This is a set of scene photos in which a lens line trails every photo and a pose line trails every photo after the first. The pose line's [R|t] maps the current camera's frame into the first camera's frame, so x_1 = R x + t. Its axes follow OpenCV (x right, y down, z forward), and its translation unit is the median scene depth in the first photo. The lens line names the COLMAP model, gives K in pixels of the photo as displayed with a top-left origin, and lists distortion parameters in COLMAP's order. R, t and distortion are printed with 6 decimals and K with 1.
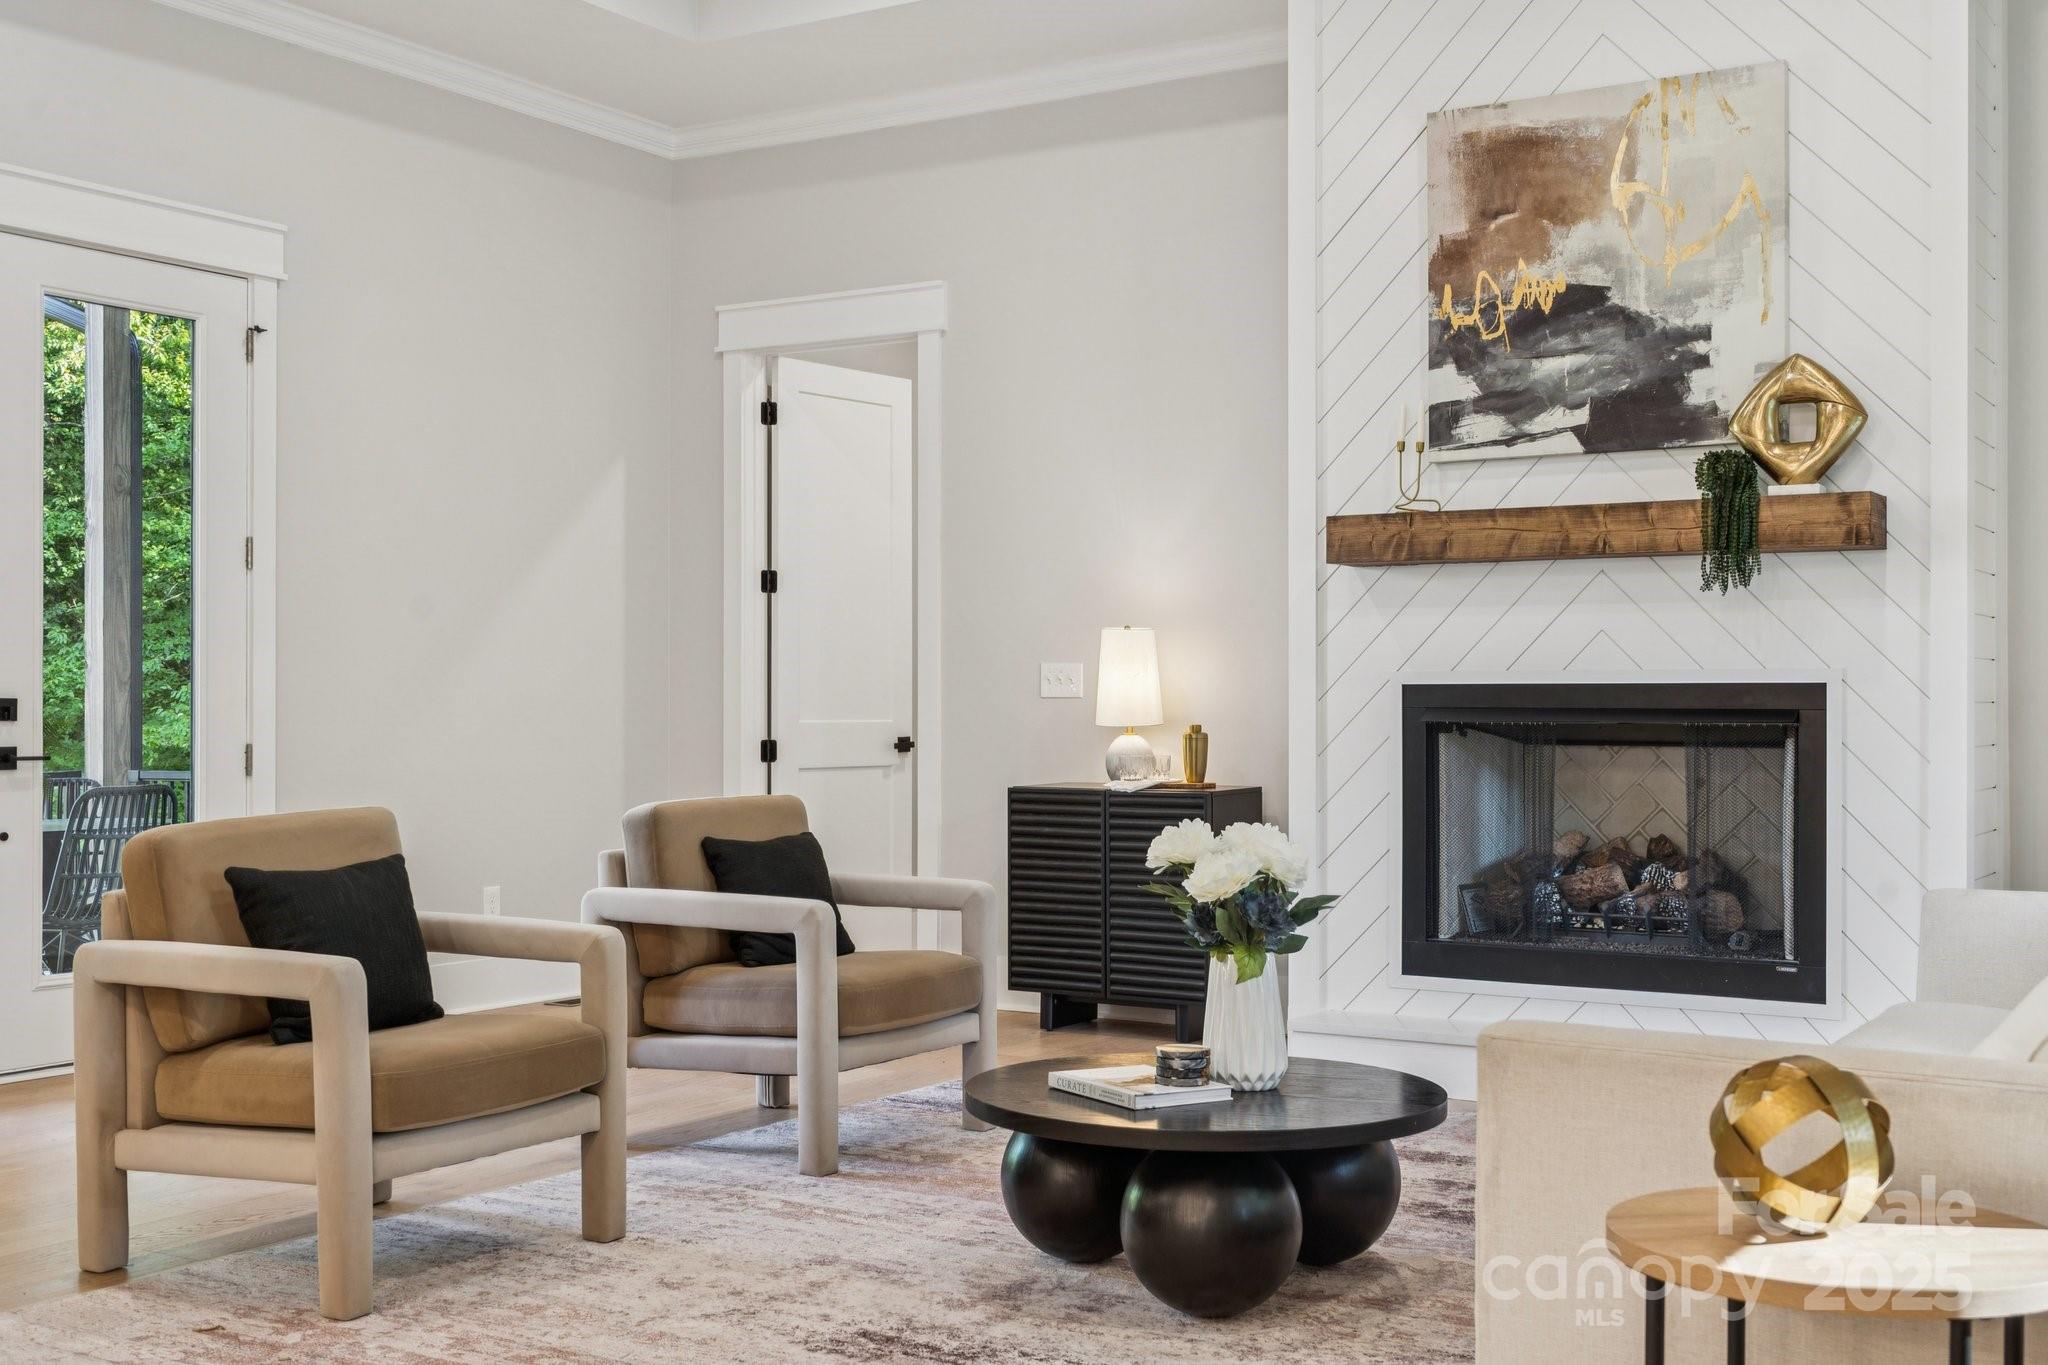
lens RADIAL K [[2268.8, 0, 1024.0], [0, 2268.8, 682.5], [0, 0, 1]] dist [-0.014027, 0.017005]
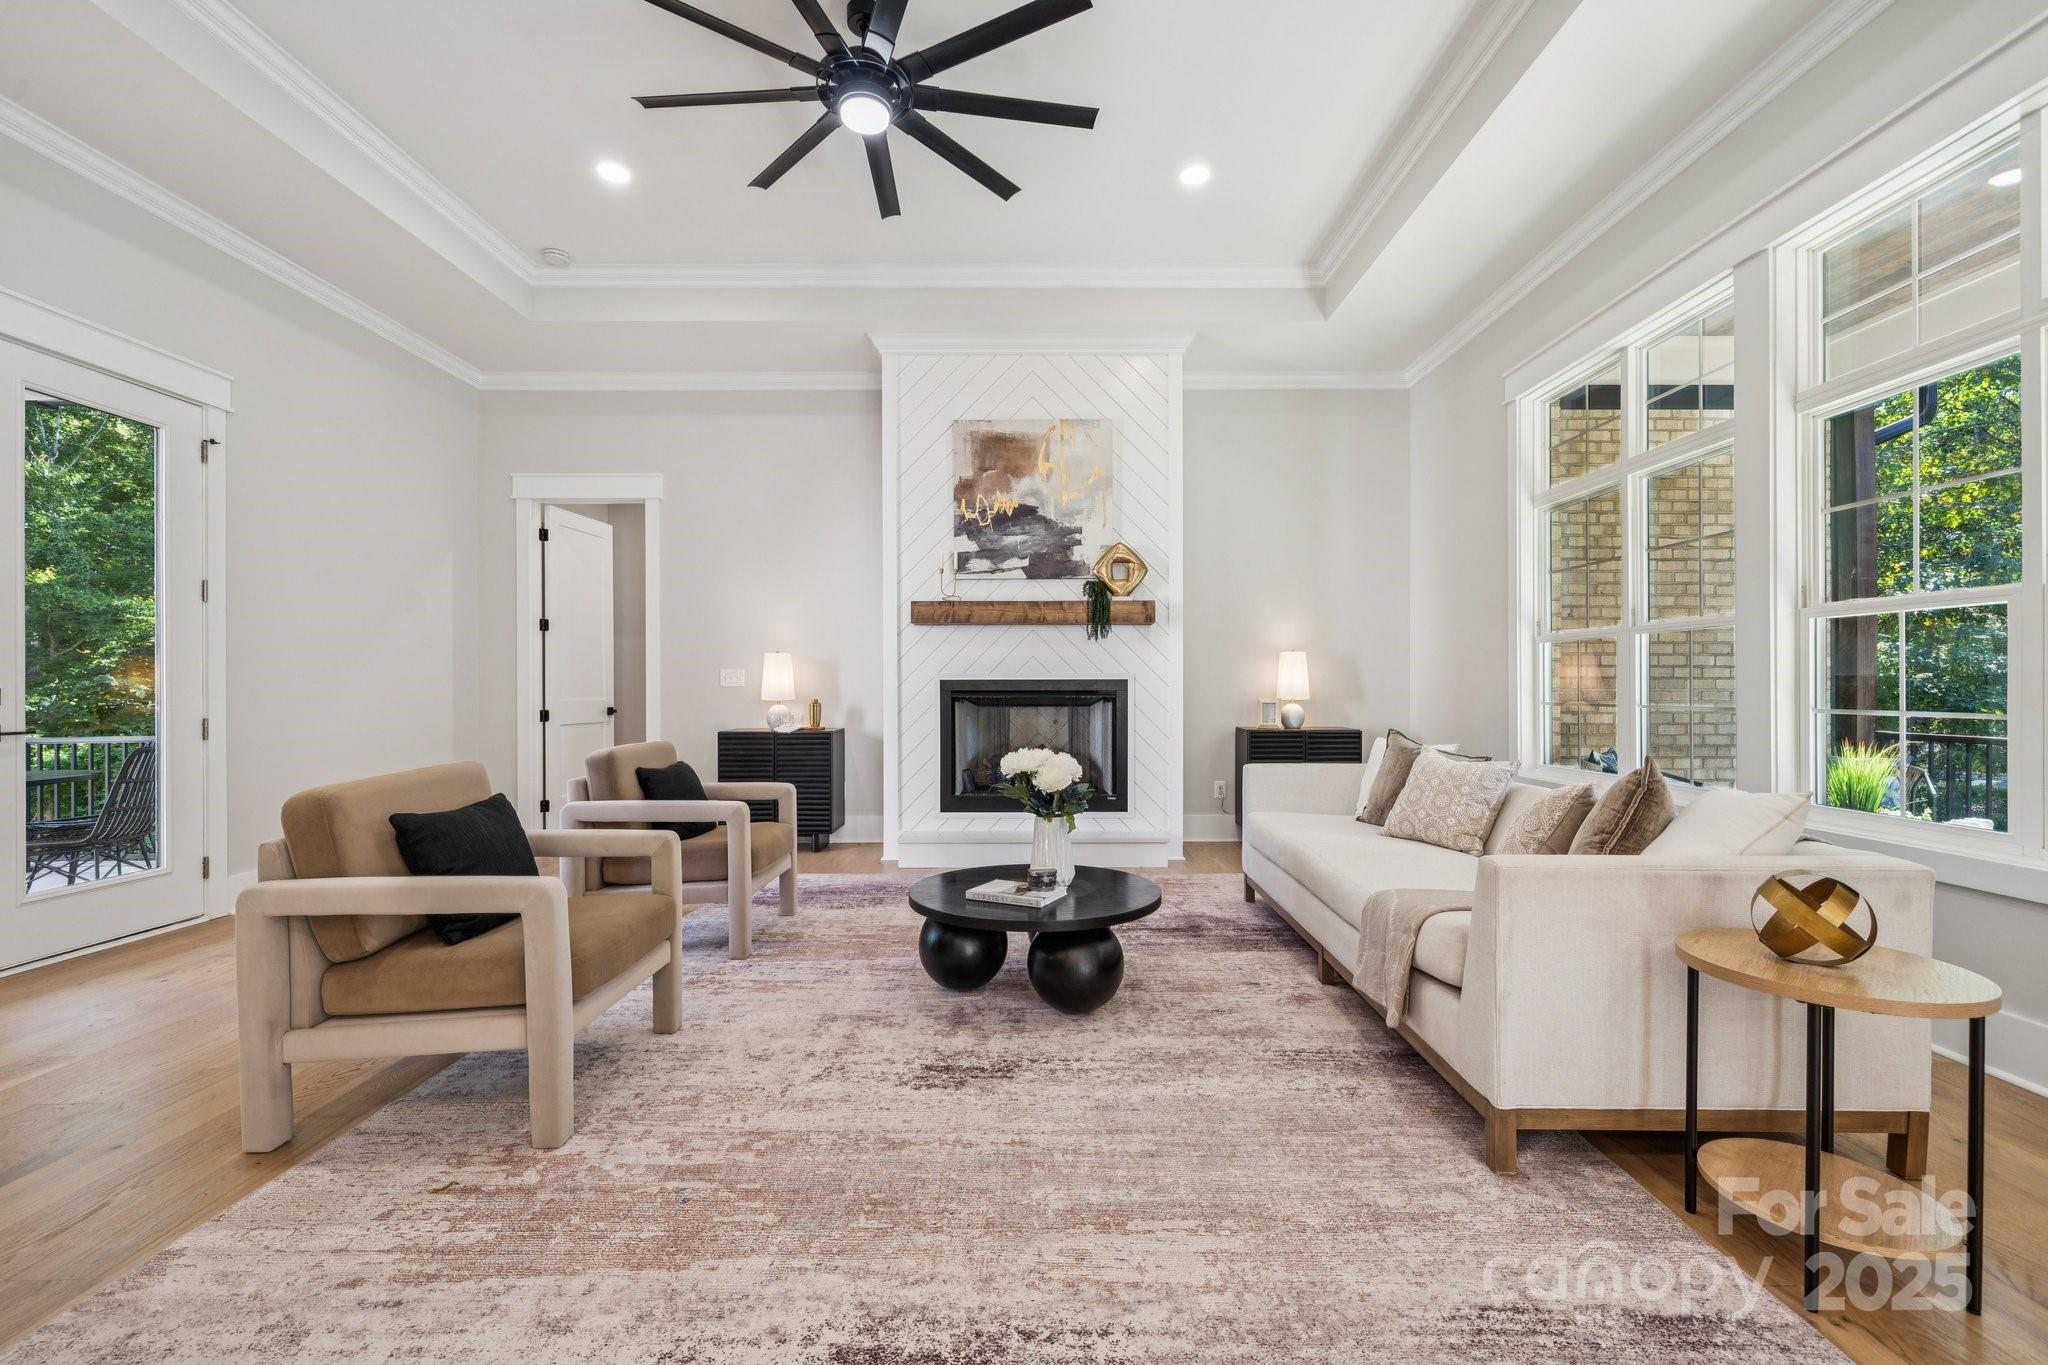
lens RADIAL K [[857.7, 0, 1035.9], [0, 857.7, 688.2], [0, 0, 1]] dist [-0.001392, 0.000143]
pose [[0.844412, -0.003455, 0.535683, -0.207345], [-0.000369, 0.999975, 0.007032, 0.003137], [-0.535694, -0.006136, 0.844390, 0.261565]]
